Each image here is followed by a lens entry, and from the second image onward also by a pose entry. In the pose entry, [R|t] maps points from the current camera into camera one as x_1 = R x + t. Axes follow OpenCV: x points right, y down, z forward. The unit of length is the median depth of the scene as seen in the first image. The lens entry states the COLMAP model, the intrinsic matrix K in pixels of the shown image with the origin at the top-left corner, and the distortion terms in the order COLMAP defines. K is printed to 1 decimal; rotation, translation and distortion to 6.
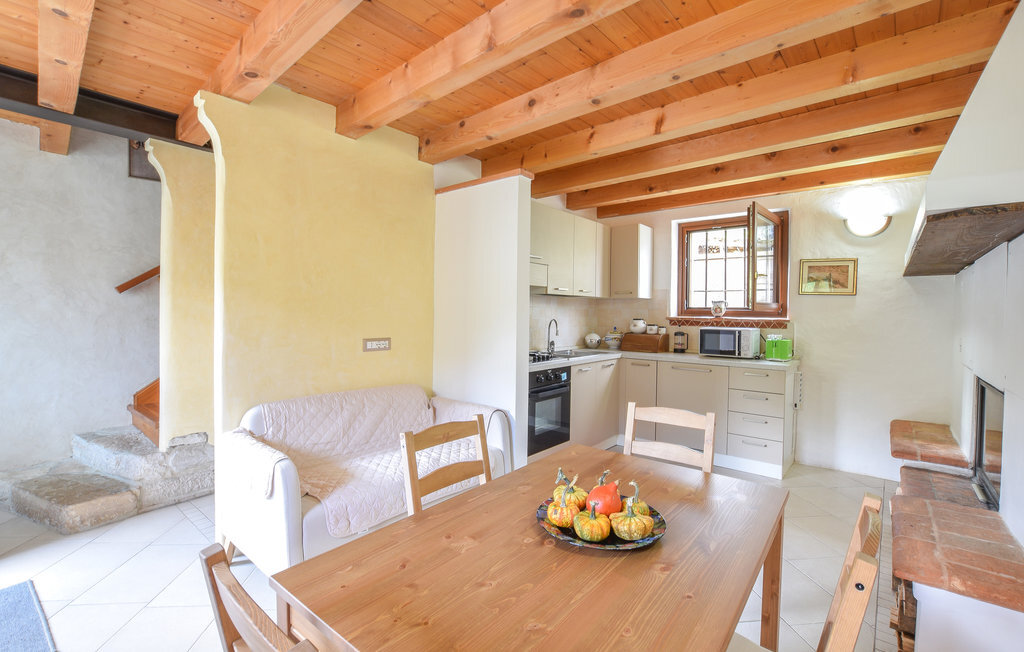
lens RADIAL K [[447.1, 0, 512.8], [0, 447.1, 316.9], [0, 0, 1]] dist [-0.017950, 0.000686]
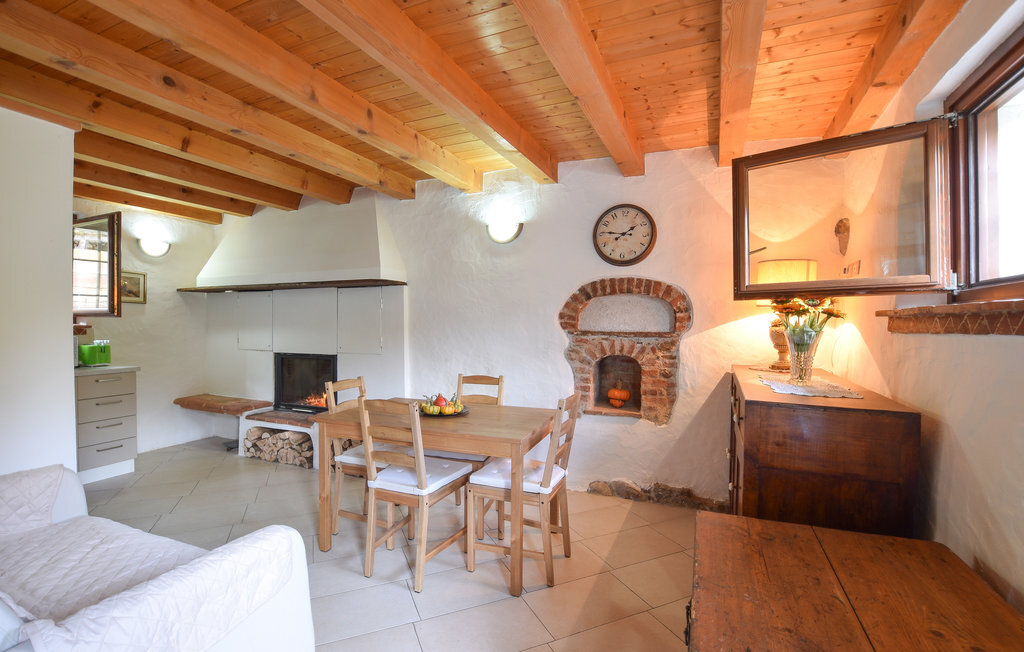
lens RADIAL K [[449.2, 0, 505.0], [0, 449.2, 325.7], [0, 0, 1]] dist [-0.033742, 0.000371]
pose [[-0.292103, -0.022379, 0.956125, -0.713523], [0.005658, 0.999668, 0.025127, -0.015784], [-0.956370, 0.012749, -0.291879, 0.459926]]
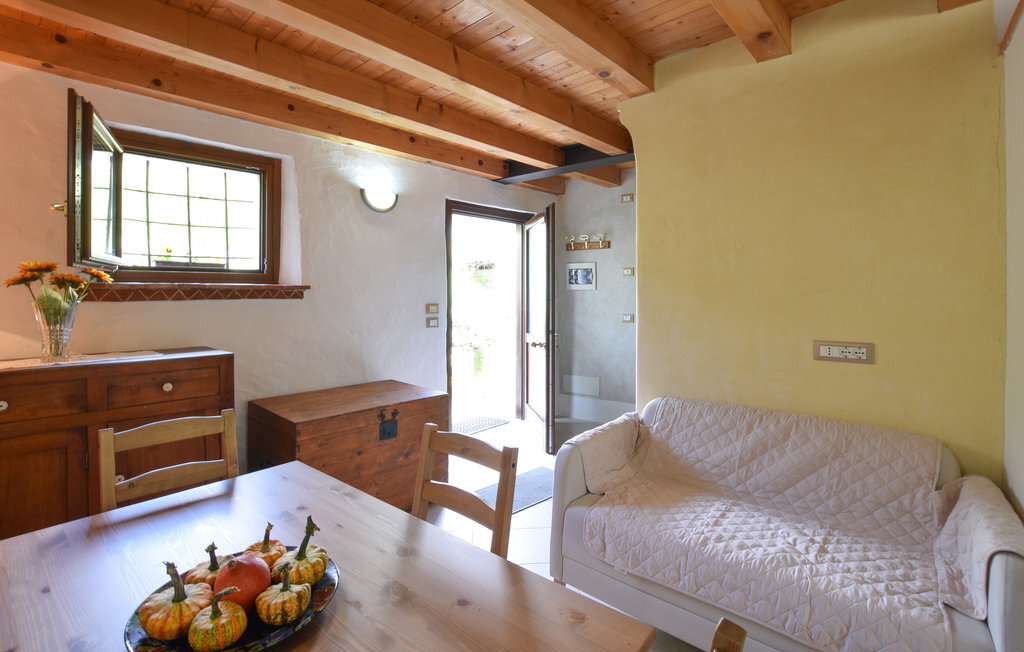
lens RADIAL K [[469.0, 0, 516.8], [0, 469.0, 290.5], [0, 0, 1]] dist [-0.024657, 0.000232]
pose [[0.000652, -0.019122, -0.999817, 0.304577], [-0.014998, 0.999705, -0.019130, -0.004252], [0.999887, 0.015008, 0.000365, 0.474187]]
